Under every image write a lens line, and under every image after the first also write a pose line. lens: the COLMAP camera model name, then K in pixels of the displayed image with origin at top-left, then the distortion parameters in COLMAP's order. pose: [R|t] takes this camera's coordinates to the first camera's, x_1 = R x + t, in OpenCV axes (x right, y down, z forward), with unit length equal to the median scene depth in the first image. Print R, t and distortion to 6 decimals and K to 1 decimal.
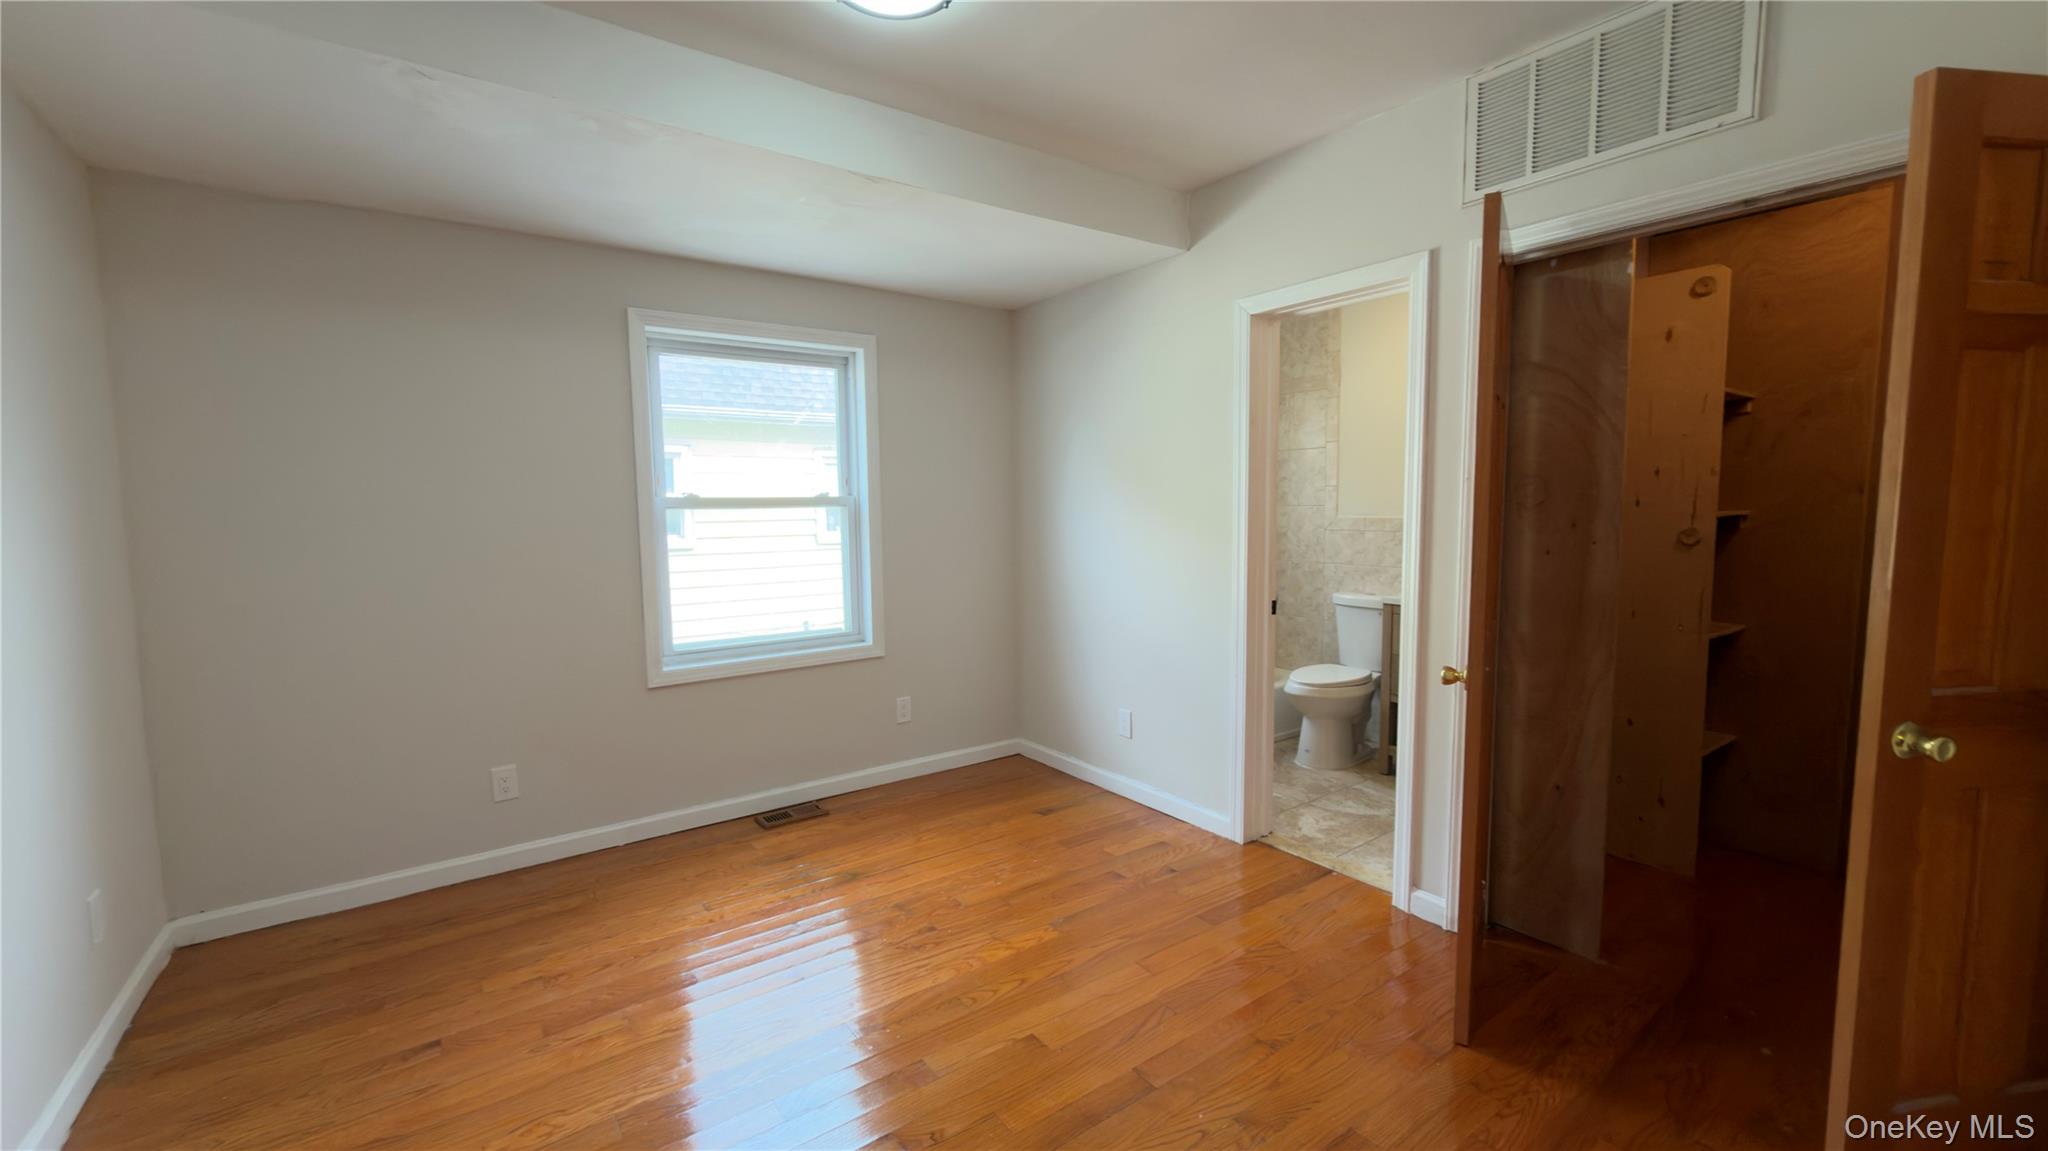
lens RADIAL K [[811.9, 0, 1035.7], [0, 811.9, 567.1], [0, 0, 1]] dist [0.000941, -0.000420]
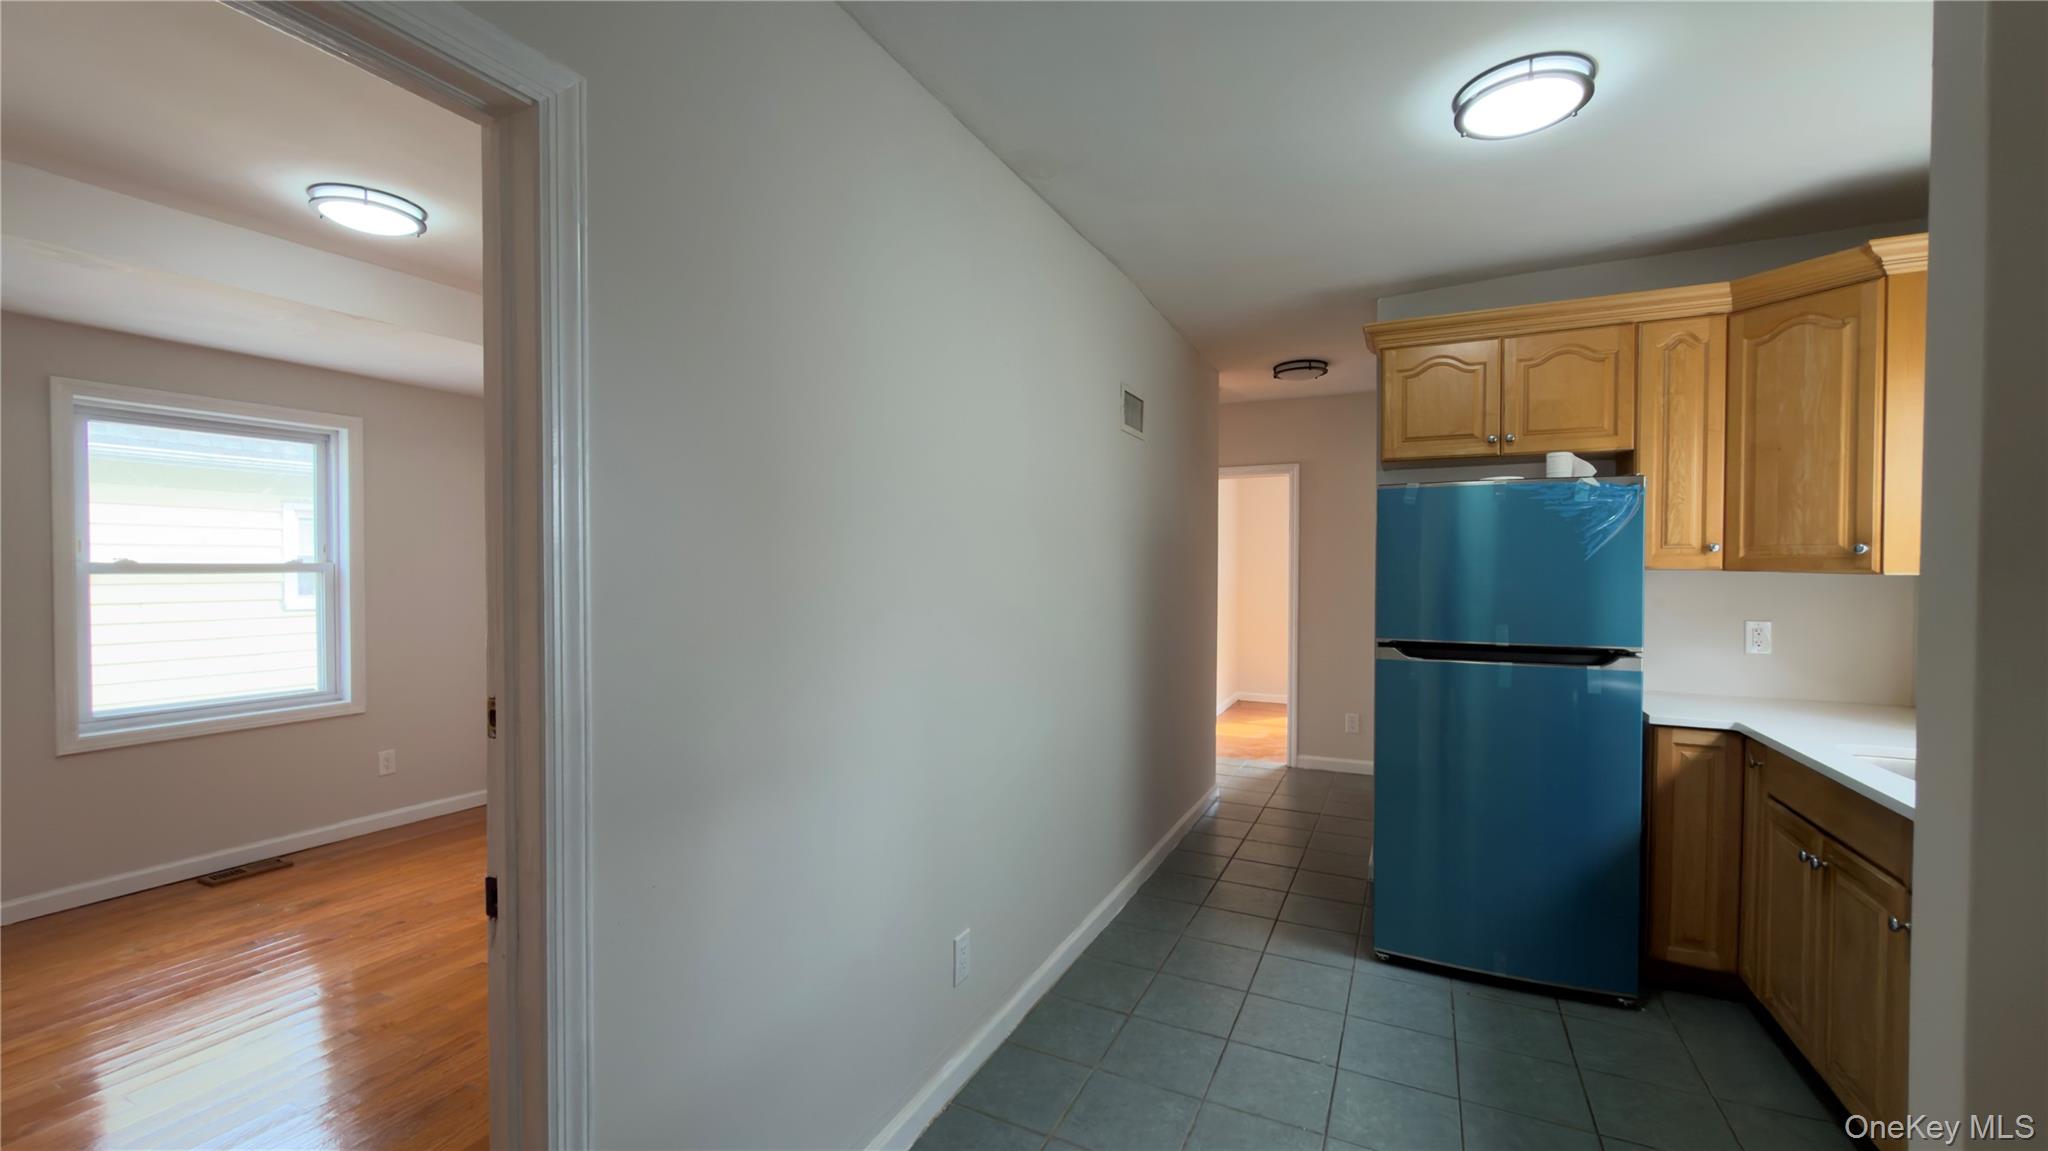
lens RADIAL K [[811.9, 0, 1030.9], [0, 811.9, 576.9], [0, 0, 1]] dist [0.000941, -0.000420]
pose [[0.885332, 0.009799, 0.464856, 0.103229], [0.019350, 0.998135, -0.057894, 0.011587], [-0.464556, 0.060251, 0.883492, -0.412244]]
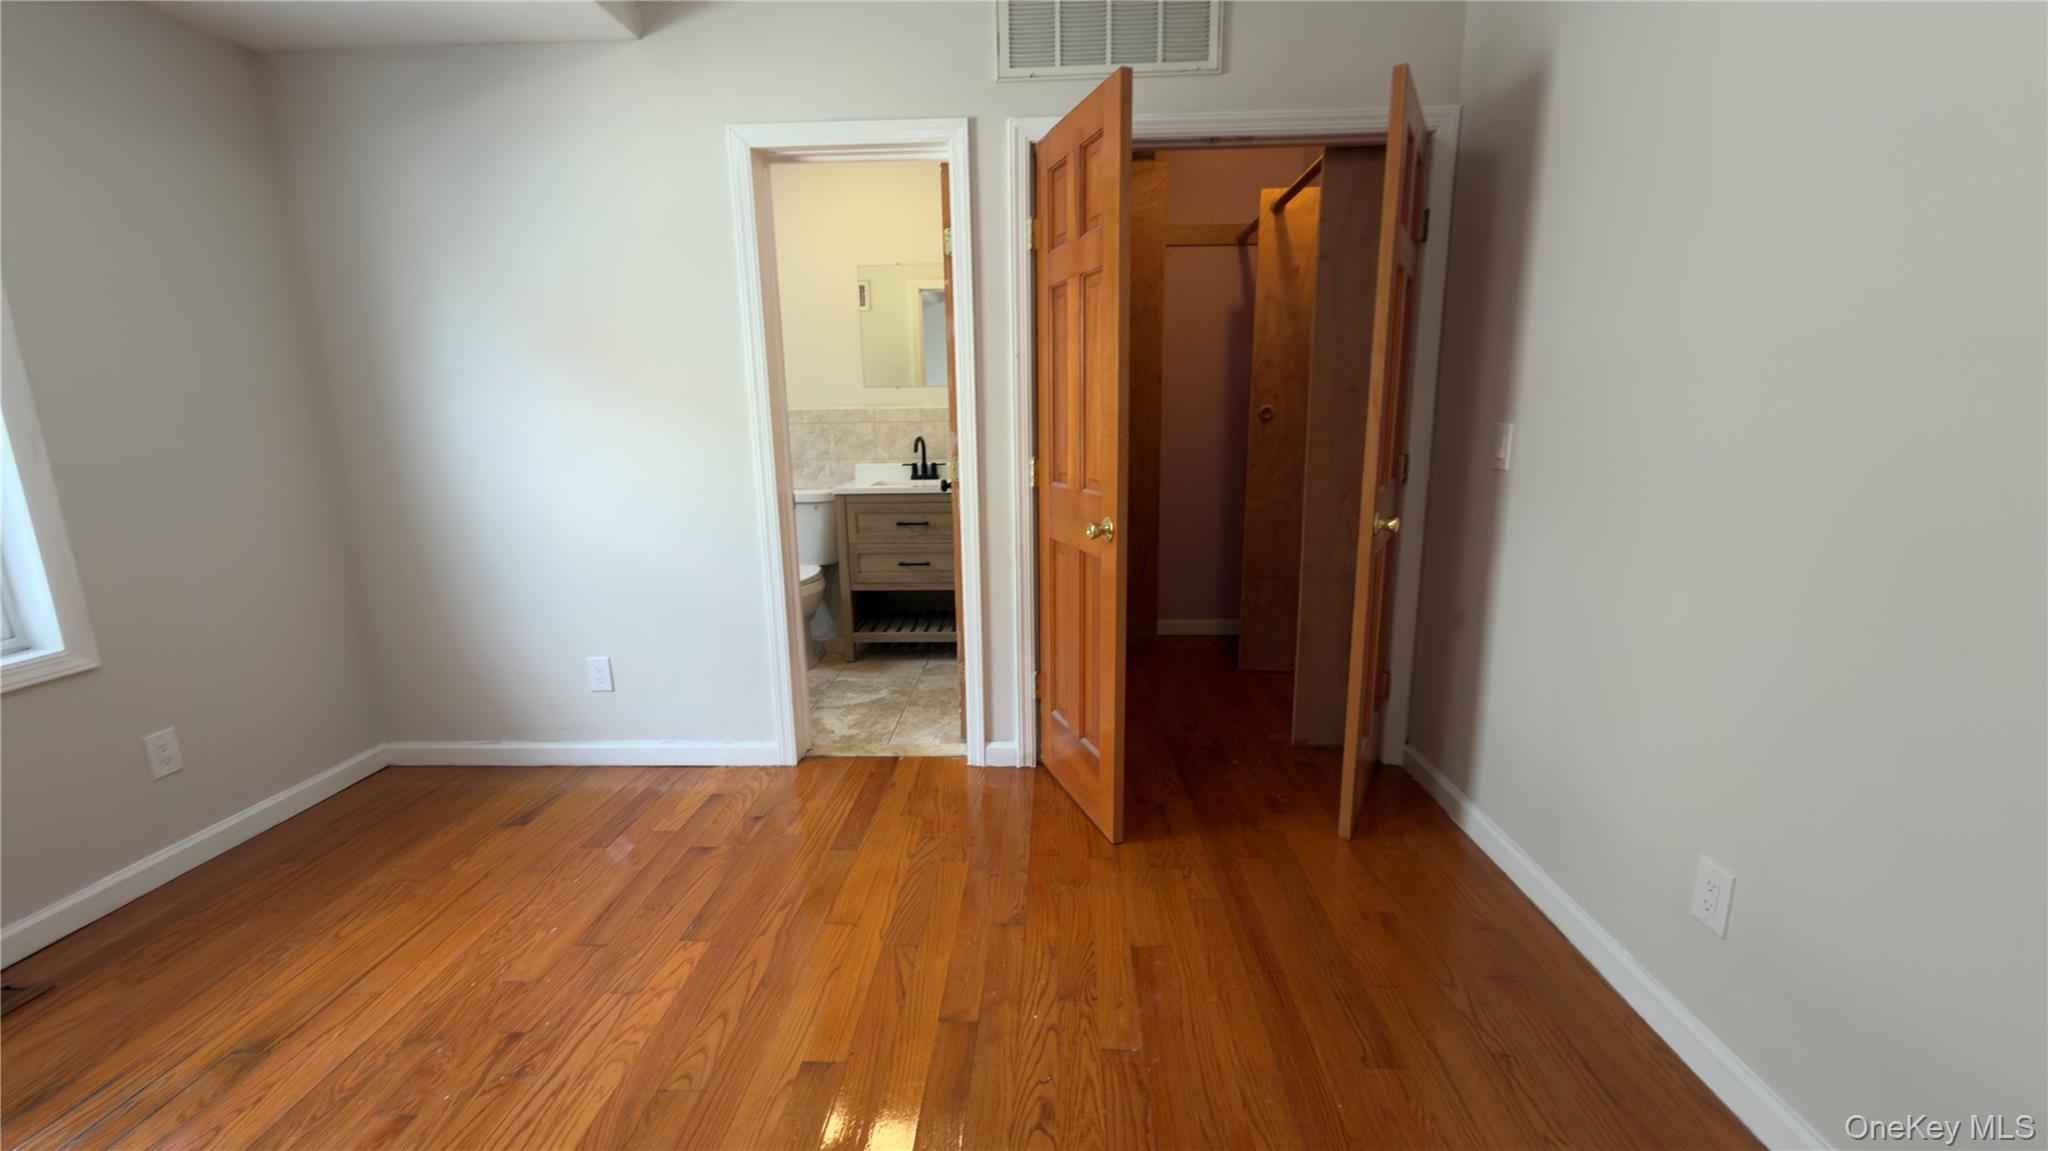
lens RADIAL K [[811.9, 0, 1025.7], [0, 811.9, 568.8], [0, 0, 1]] dist [0.000941, -0.000420]
pose [[0.628497, -0.150208, 0.763170, -0.229892], [0.068697, 0.988061, 0.137897, 0.016048], [-0.774772, -0.034241, 0.631312, 0.222886]]
